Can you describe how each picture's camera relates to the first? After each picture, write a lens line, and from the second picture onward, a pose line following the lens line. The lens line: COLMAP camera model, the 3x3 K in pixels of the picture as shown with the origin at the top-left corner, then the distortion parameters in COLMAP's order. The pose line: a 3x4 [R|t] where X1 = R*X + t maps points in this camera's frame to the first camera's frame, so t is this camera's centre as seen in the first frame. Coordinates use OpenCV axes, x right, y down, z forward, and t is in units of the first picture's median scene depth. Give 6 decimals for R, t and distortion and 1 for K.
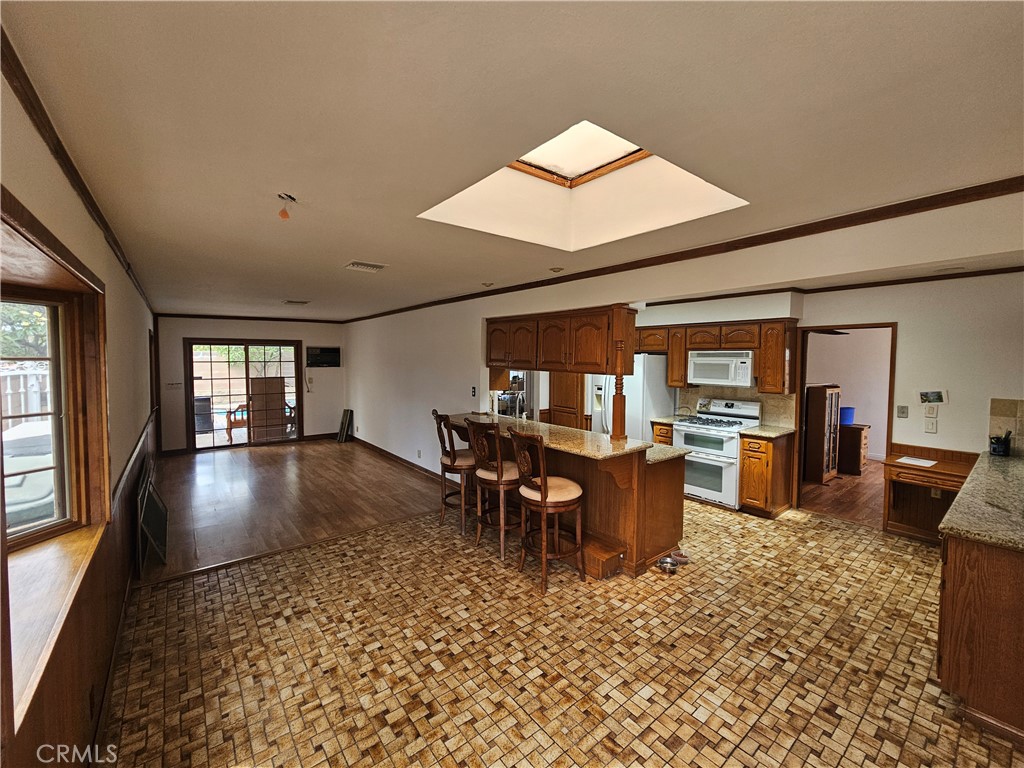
lens RADIAL K [[419.3, 0, 515.2], [0, 419.3, 375.1], [0, 0, 1]] dist [-0.001428, -0.000370]
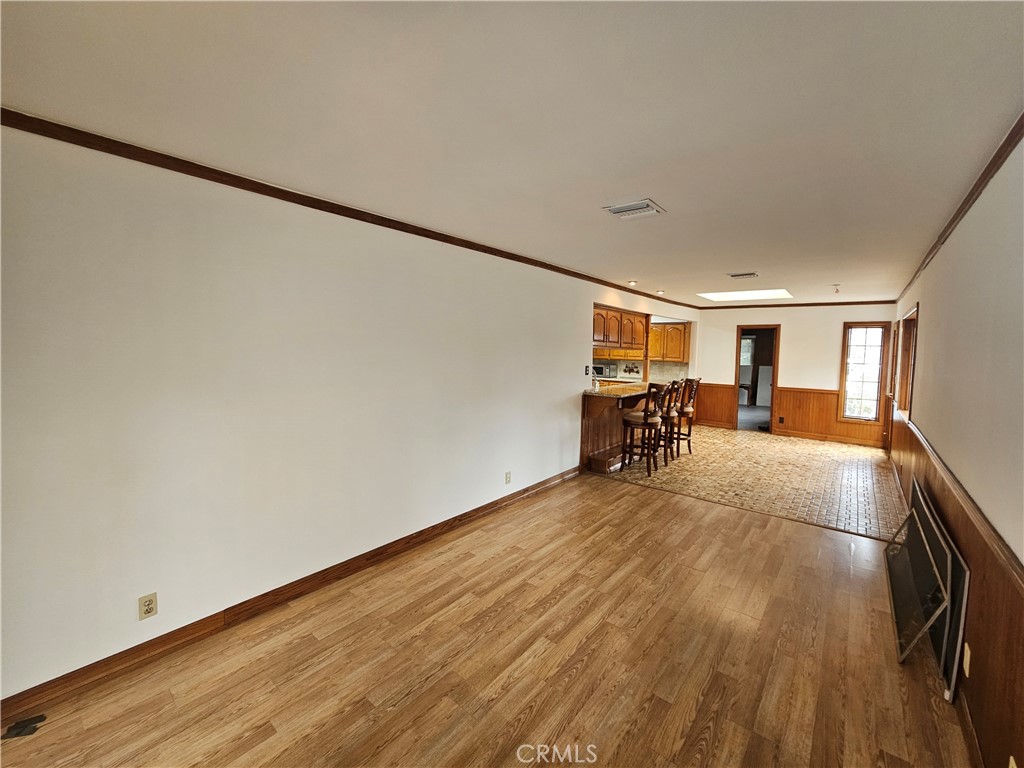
lens RADIAL K [[419.3, 0, 515.2], [0, 419.3, 375.1], [0, 0, 1]] dist [-0.001428, -0.000370]
pose [[-0.203074, -0.070855, 0.976596, -1.443711], [0.022275, 0.996786, 0.076952, -0.044422], [-0.978910, 0.037381, -0.200843, 1.843698]]
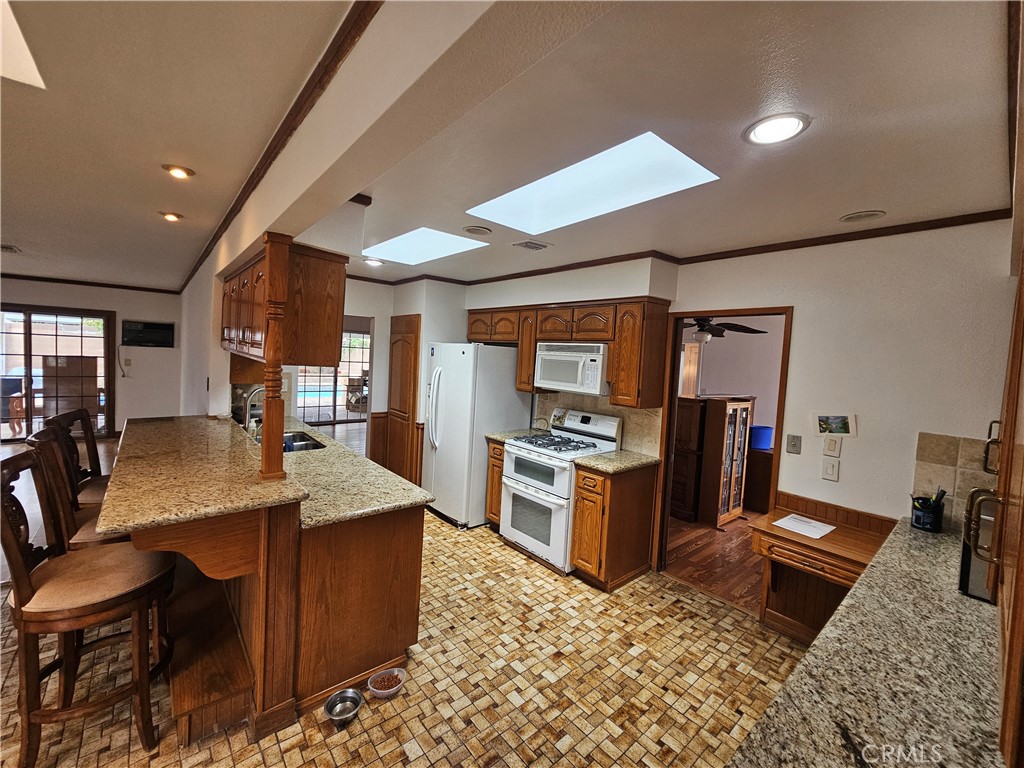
lens RADIAL K [[419.3, 0, 515.2], [0, 419.3, 375.1], [0, 0, 1]] dist [-0.001428, -0.000370]
pose [[0.998148, 0.047433, 0.038087, 0.494300], [-0.047589, 0.998862, 0.003192, -0.001645], [-0.037892, -0.004999, 0.999269, 0.390087]]
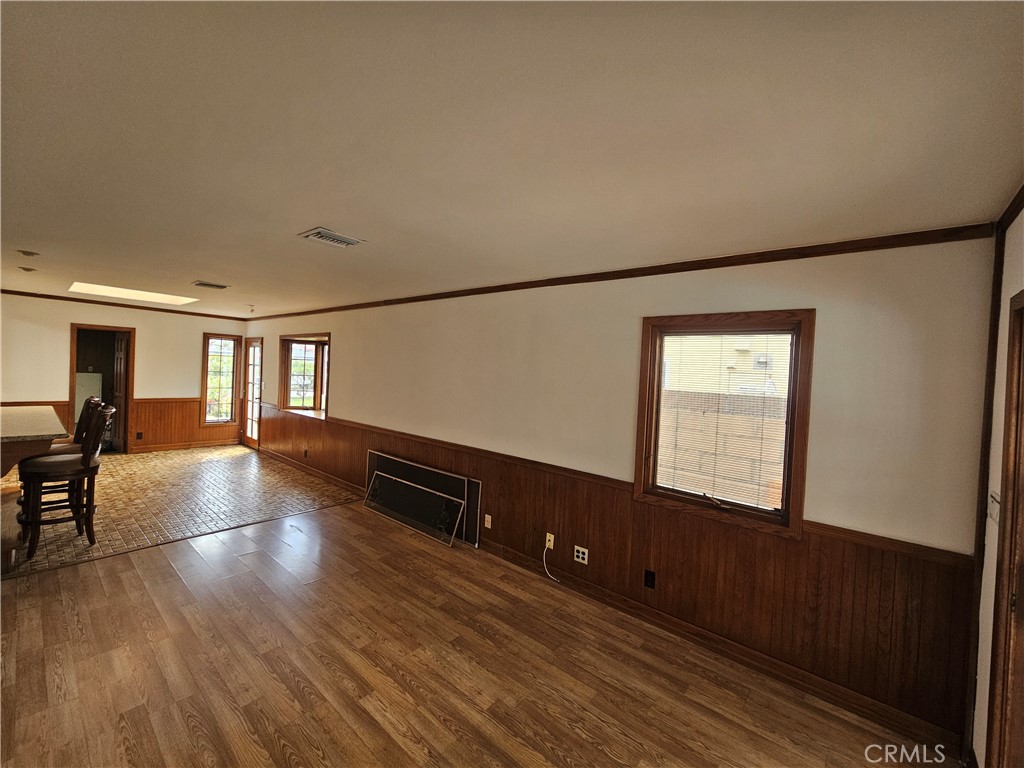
lens RADIAL K [[419.3, 0, 515.2], [0, 419.3, 375.1], [0, 0, 1]] dist [-0.001428, -0.000370]
pose [[-0.980715, -0.044710, -0.190260, -0.961314], [-0.055385, 0.997153, 0.051162, -0.086686], [0.187431, 0.060713, -0.980400, 2.252774]]
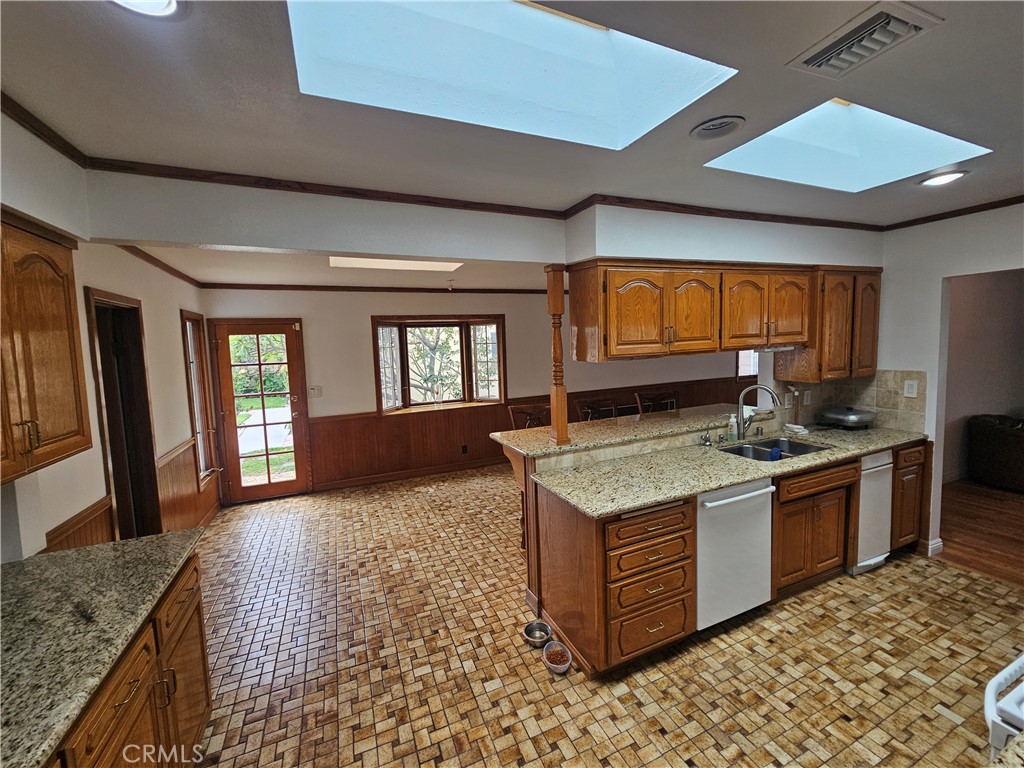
lens RADIAL K [[419.3, 0, 515.2], [0, 419.3, 375.1], [0, 0, 1]] dist [-0.001428, -0.000370]
pose [[-0.262349, 0.079056, -0.961729, 0.907715], [-0.005647, 0.996496, 0.083454, -0.031481], [0.964957, 0.027325, -0.260983, 1.016526]]
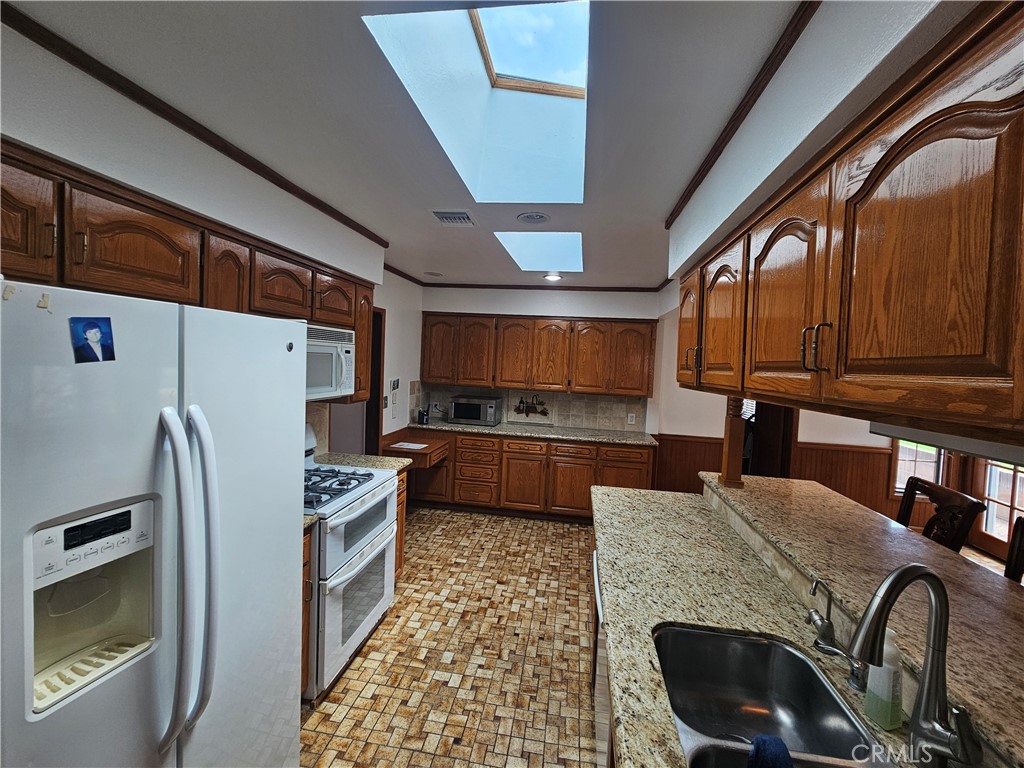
lens RADIAL K [[419.3, 0, 515.2], [0, 419.3, 375.1], [0, 0, 1]] dist [-0.001428, -0.000370]
pose [[-0.674948, -0.062665, 0.735199, 0.002696], [-0.017744, 0.997477, 0.068731, -0.051466], [-0.737652, 0.033344, -0.674357, 1.531003]]
